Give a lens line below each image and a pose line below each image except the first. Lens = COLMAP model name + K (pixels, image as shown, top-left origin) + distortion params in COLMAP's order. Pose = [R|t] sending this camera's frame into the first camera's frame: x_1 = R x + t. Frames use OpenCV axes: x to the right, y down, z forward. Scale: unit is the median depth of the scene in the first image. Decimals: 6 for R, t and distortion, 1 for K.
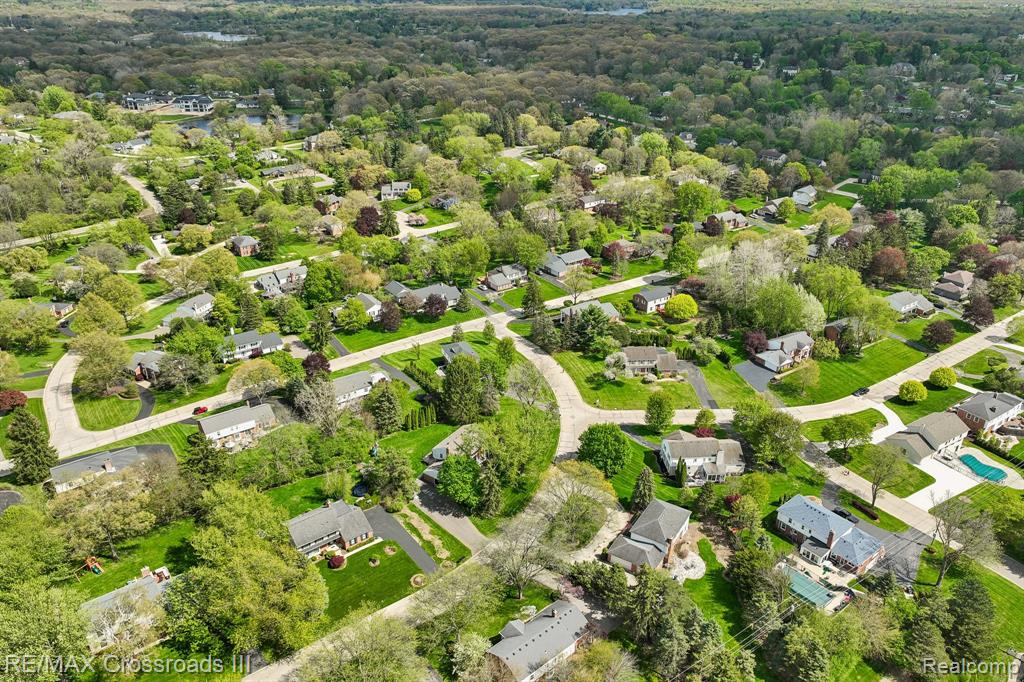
lens RADIAL K [[722.1, 0, 508.5], [0, 722.1, 339.9], [0, 0, 1]] dist [-0.011317, 0.016713]
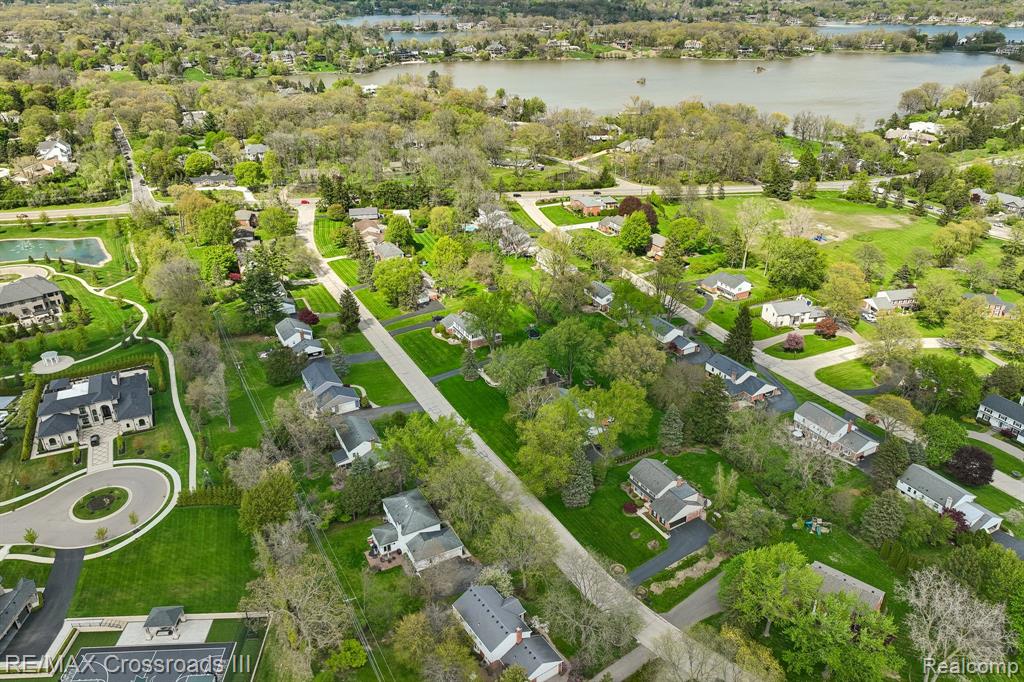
lens RADIAL K [[722.1, 0, 508.8], [0, 722.1, 342.7], [0, 0, 1]] dist [-0.011317, 0.016713]
pose [[-0.104015, 0.451816, -0.886027, 0.601695], [-0.440337, 0.777869, 0.448356, -0.278573], [0.891787, 0.436786, 0.118041, 0.574011]]
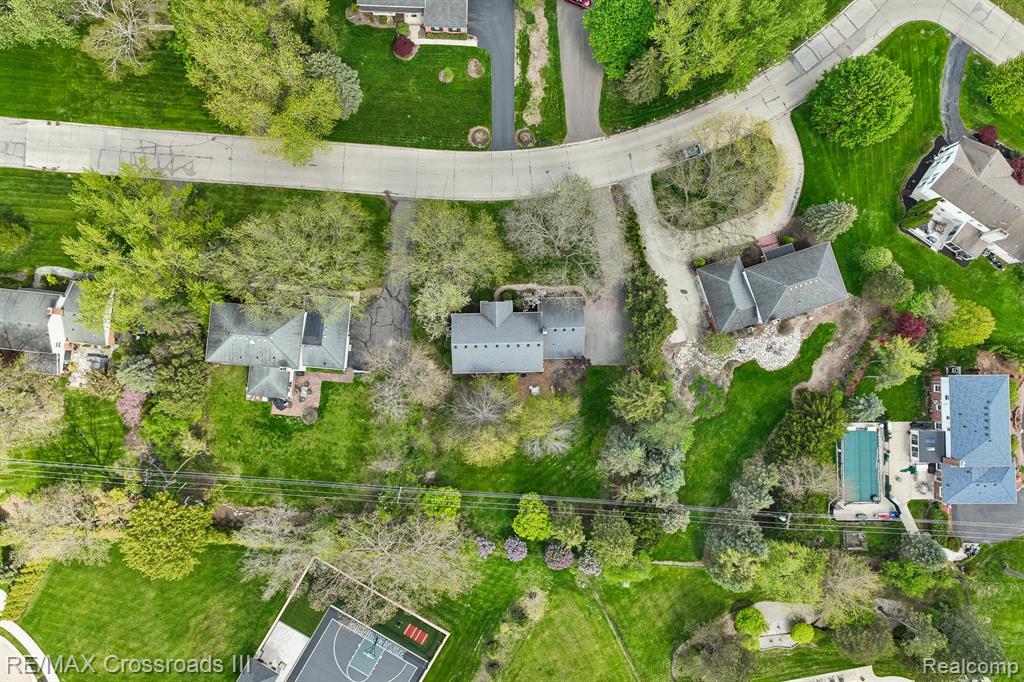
lens RADIAL K [[722.1, 0, 512.2], [0, 722.1, 340.5], [0, 0, 1]] dist [-0.011317, 0.016713]
pose [[0.780636, 0.624980, 0.002698, 0.032057], [-0.300105, 0.371056, 0.878780, -0.247100], [0.548219, -0.686817, 0.477220, 0.482616]]
